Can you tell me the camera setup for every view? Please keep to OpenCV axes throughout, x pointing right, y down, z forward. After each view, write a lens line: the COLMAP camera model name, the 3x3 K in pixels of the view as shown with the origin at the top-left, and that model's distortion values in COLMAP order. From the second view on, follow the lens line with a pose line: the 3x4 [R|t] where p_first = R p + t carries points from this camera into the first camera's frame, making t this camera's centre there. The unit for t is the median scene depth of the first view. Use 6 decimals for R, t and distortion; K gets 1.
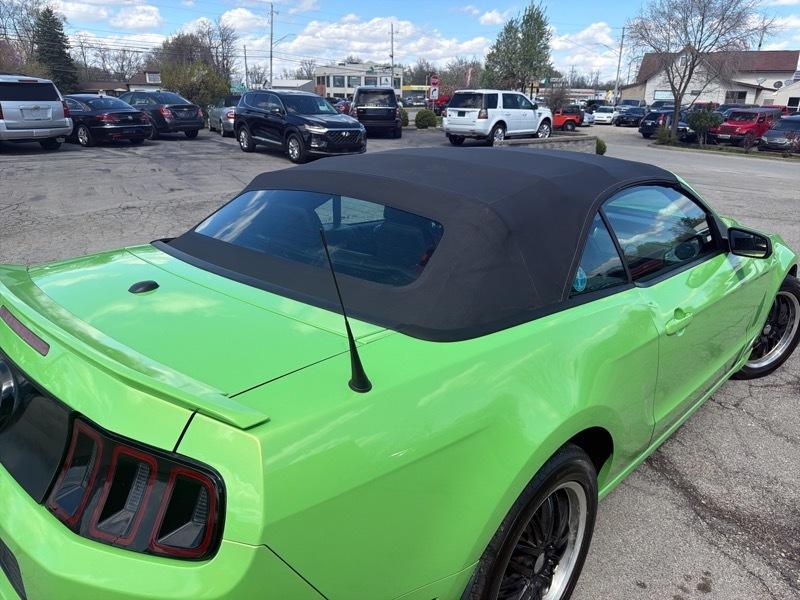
lens RADIAL K [[571.2, 0, 394.8], [0, 571.2, 293.3], [0, 0, 1]] dist [0.010277, -0.020420]
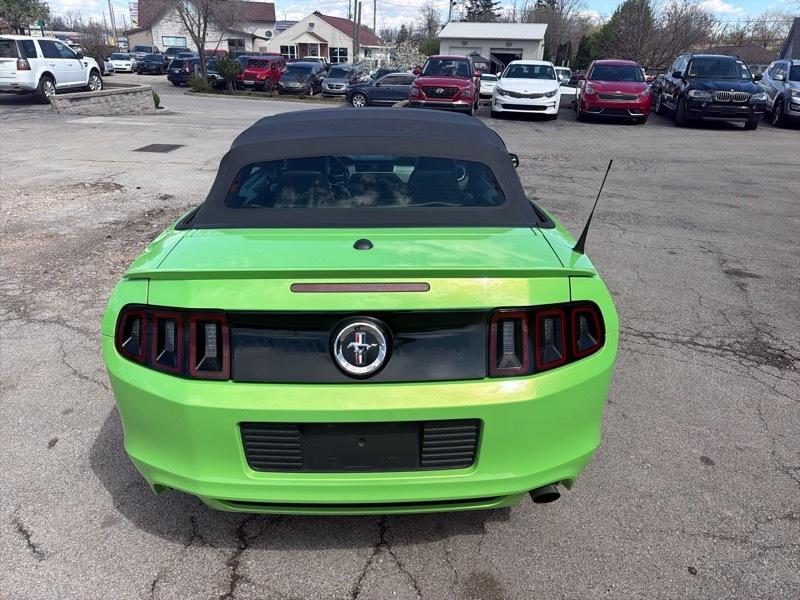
lens RADIAL K [[571.2, 0, 392.4], [0, 571.2, 299.4], [0, 0, 1]] dist [0.010277, -0.020420]
pose [[0.699438, -0.276366, 0.659096, -0.104144], [0.213174, 0.960904, 0.176695, -0.008246], [-0.682160, 0.016915, 0.731007, 0.005715]]
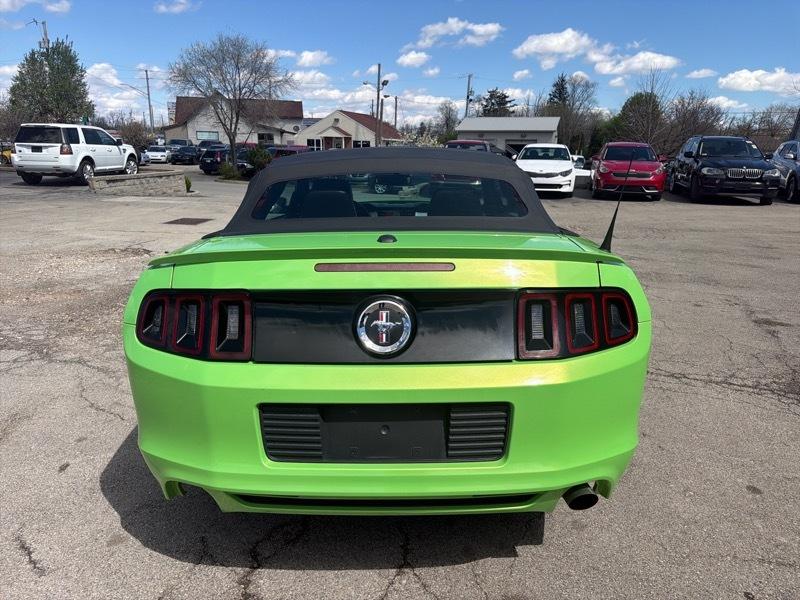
lens RADIAL K [[571.2, 0, 396.3], [0, 571.2, 300.1], [0, 0, 1]] dist [0.010277, -0.020420]
pose [[0.718492, -0.175388, 0.673059, -0.107399], [0.213468, 0.976588, 0.026606, 0.007553], [-0.661968, 0.124560, 0.739110, 0.008519]]
